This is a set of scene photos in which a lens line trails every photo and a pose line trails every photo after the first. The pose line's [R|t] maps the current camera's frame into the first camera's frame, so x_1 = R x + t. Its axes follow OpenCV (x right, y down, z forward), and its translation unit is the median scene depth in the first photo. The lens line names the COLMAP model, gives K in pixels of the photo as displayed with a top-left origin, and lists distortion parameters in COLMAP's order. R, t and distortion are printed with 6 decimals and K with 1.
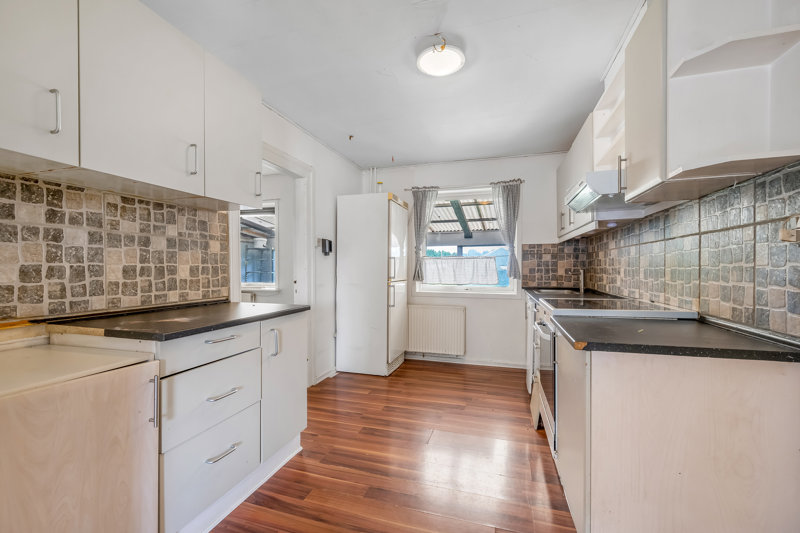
lens RADIAL K [[332.1, 0, 398.1], [0, 332.1, 269.8], [0, 0, 1]] dist [0.000146, 0.000033]
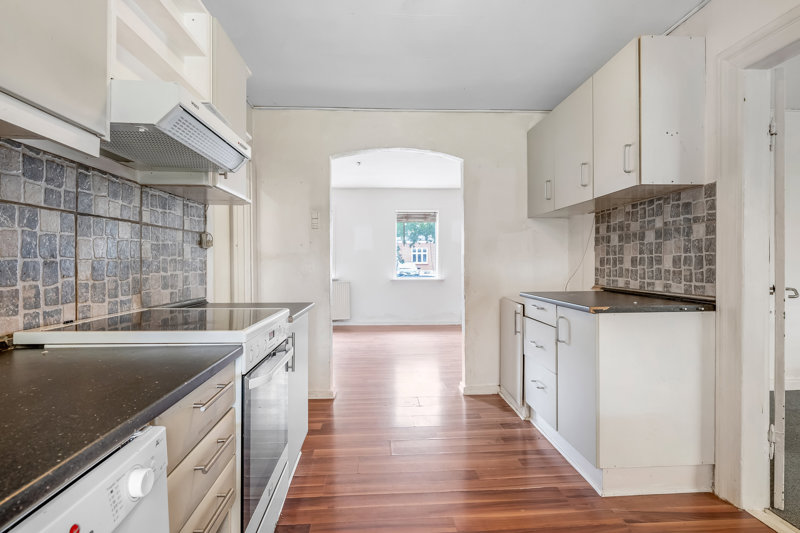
lens RADIAL K [[411.3, 0, 400.0], [0, 411.3, 266.5], [0, 0, 1]] dist [0.000635, 0.000091]
pose [[-0.935199, 0.009001, -0.354007, 0.536112], [0.003015, 0.999843, 0.017458, -0.004482], [0.354109, 0.015259, -0.935080, 1.940222]]
